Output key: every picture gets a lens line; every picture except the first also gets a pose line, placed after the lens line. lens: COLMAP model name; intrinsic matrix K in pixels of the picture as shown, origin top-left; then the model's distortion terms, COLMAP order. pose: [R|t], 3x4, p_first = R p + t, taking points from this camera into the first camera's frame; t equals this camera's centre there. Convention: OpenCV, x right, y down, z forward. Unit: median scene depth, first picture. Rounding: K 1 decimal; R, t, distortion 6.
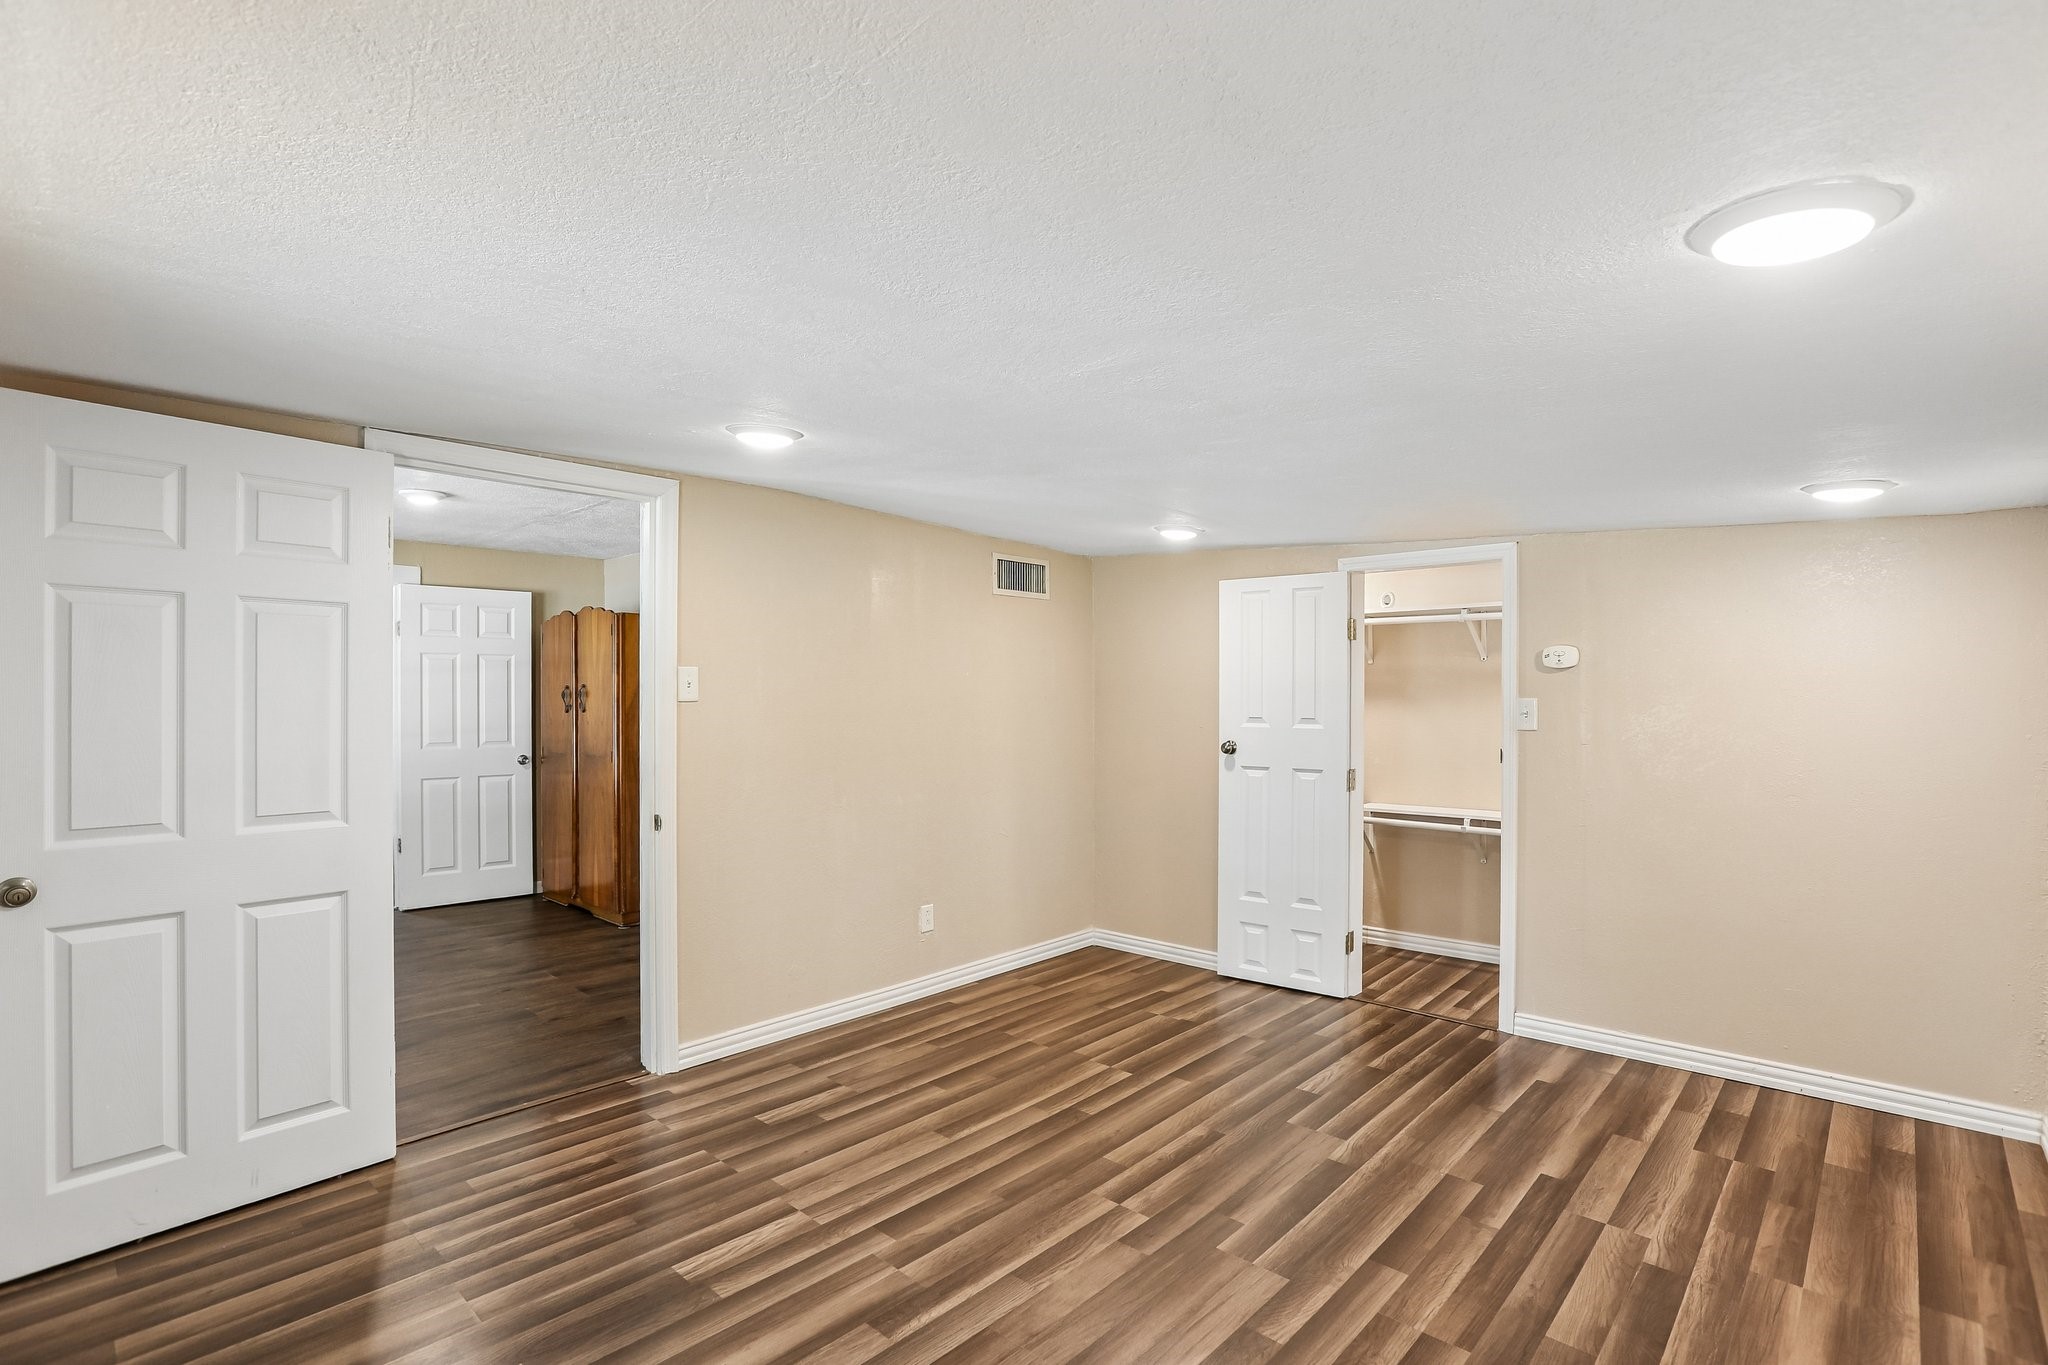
lens RADIAL K [[954.9, 0, 1030.1], [0, 954.9, 689.9], [0, 0, 1]] dist [-0.030265, 0.000869]
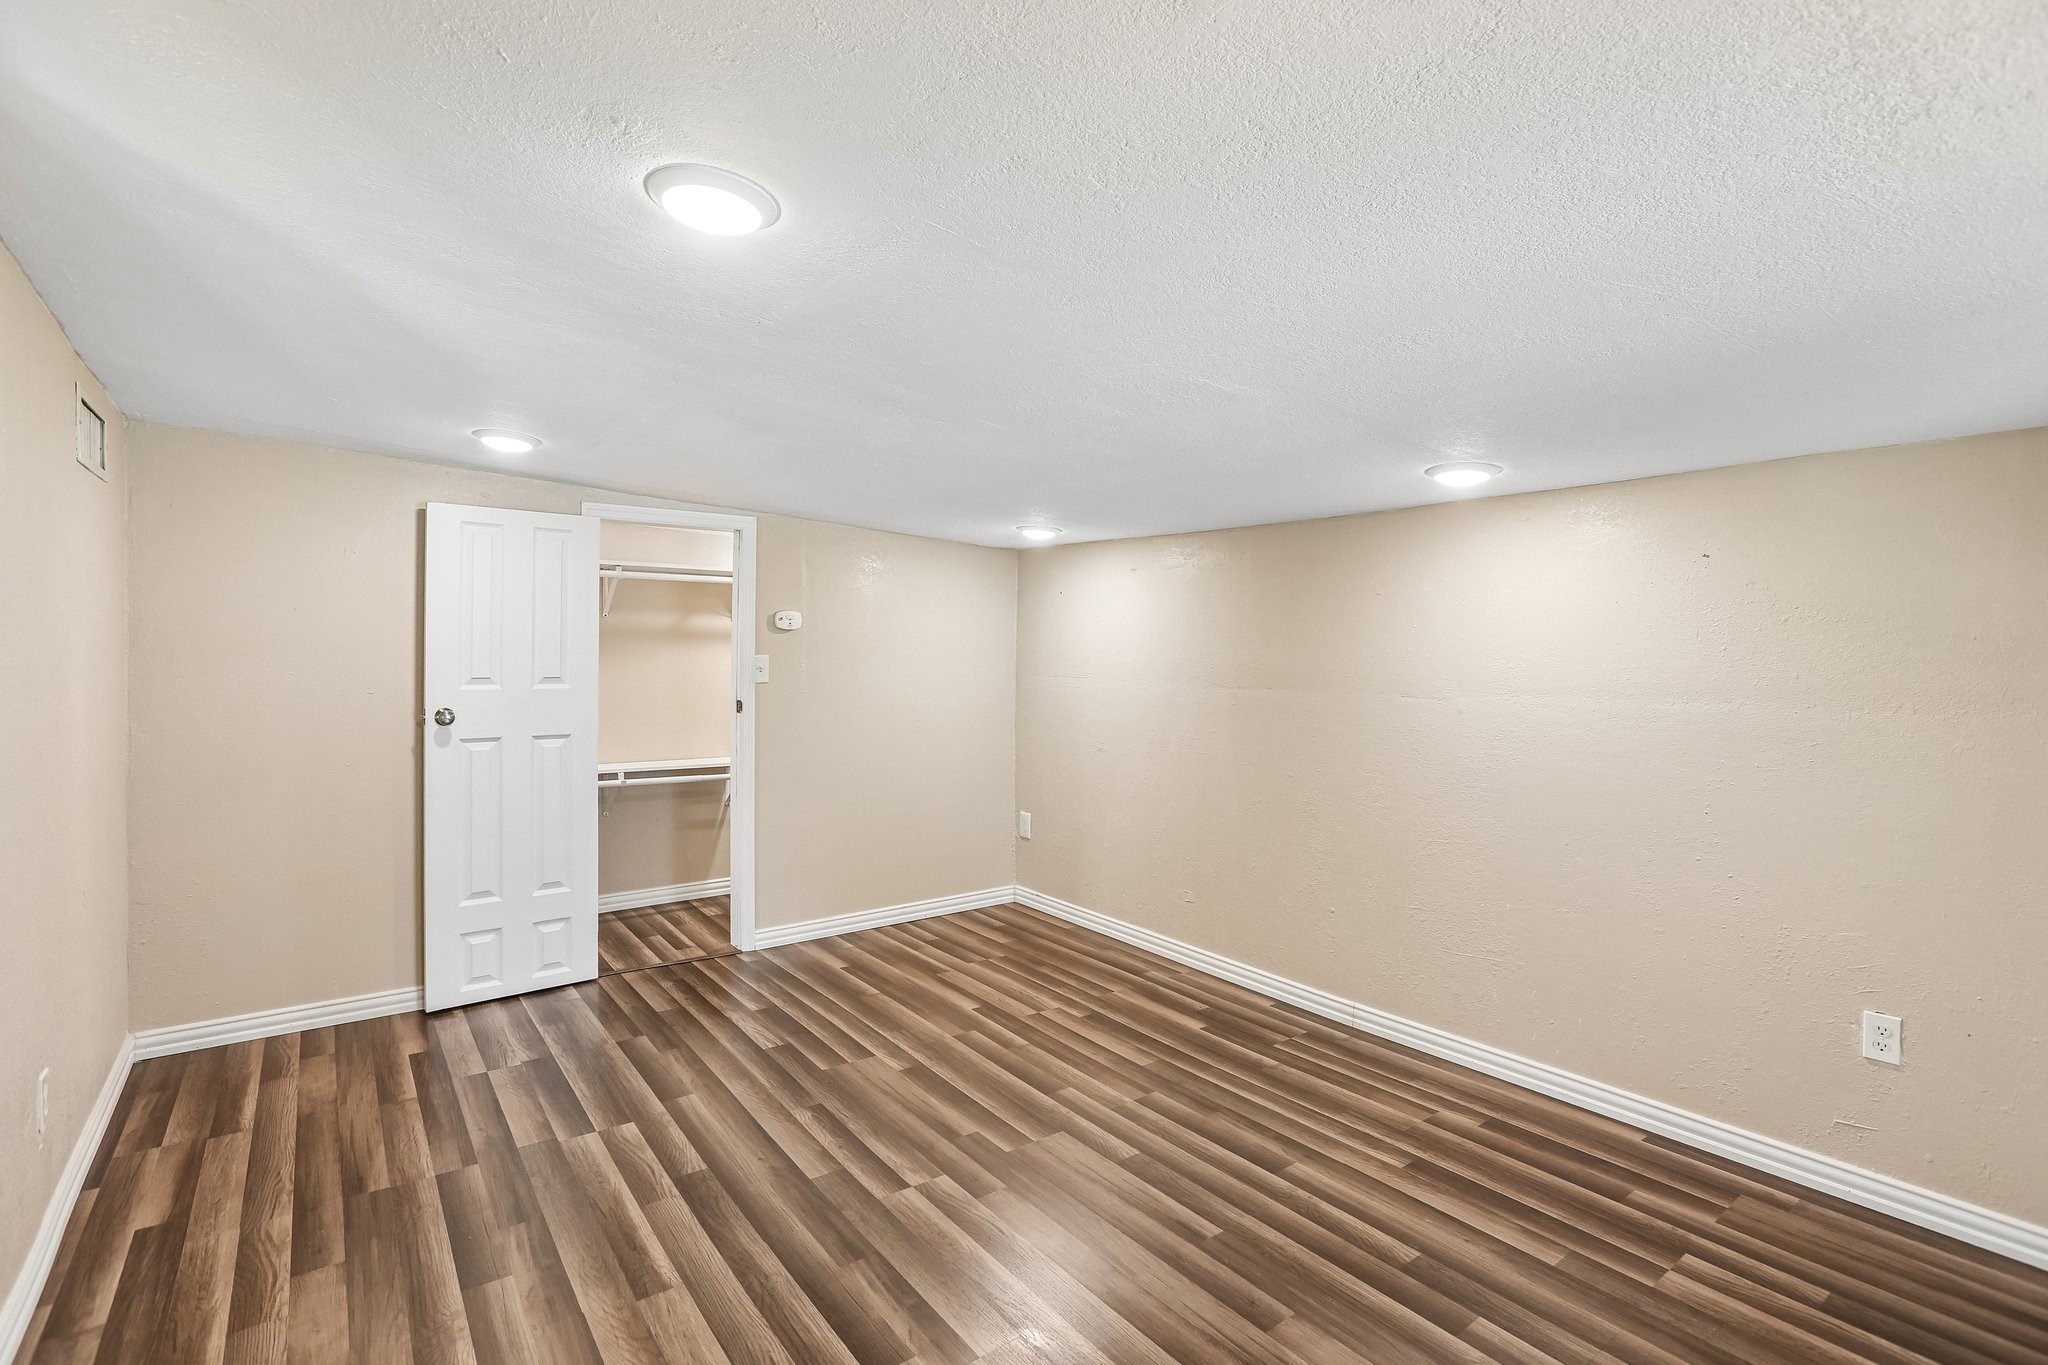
lens RADIAL K [[949.7, 0, 995.3], [0, 949.7, 656.1], [0, 0, 1]] dist [-0.039986, 0.008992]
pose [[0.202591, -0.000223, 0.979263, -0.547748], [-0.012972, 0.999912, 0.002911, 0.003319], [-0.979178, -0.013293, 0.202570, 0.492945]]
